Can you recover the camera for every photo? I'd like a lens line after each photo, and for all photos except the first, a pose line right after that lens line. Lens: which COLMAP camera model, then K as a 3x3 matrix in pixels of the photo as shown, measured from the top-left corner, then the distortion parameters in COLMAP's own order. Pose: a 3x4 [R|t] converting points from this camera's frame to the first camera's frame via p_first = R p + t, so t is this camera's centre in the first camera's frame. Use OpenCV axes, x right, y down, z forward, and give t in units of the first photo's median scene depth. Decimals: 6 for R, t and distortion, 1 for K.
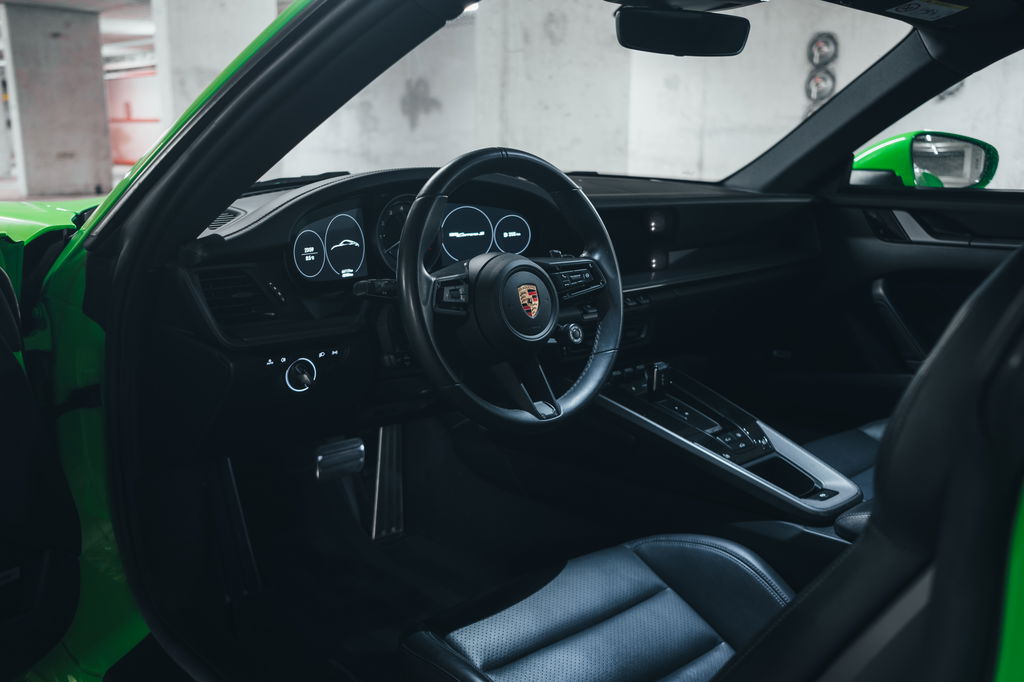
lens RADIAL K [[968.4, 0, 511.1], [0, 968.4, 351.1], [0, 0, 1]] dist [0.010858, 0.000000]
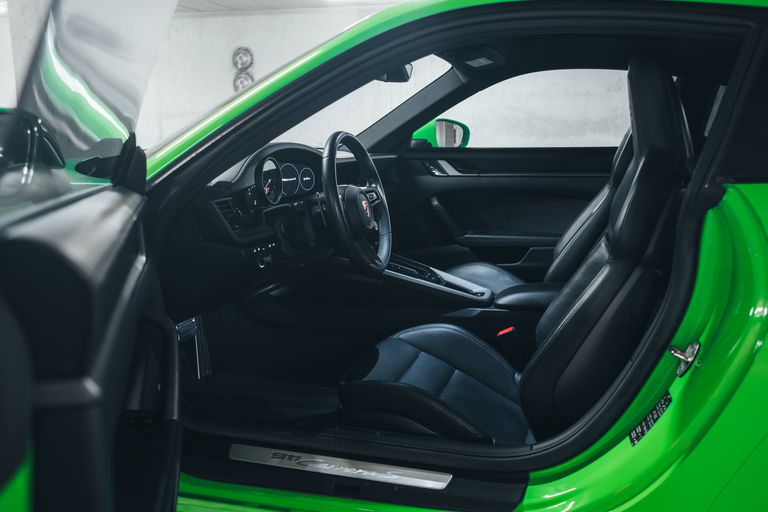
lens RADIAL K [[726.3, 0, 385.3], [0, 726.3, 250.7], [0, 0, 1]] dist [0.010858, 0.000000]
pose [[0.867351, -0.099448, 0.487661, -0.399167], [0.117837, 0.993008, -0.007082, 0.028747], [-0.483547, 0.063607, 0.873005, -0.176688]]
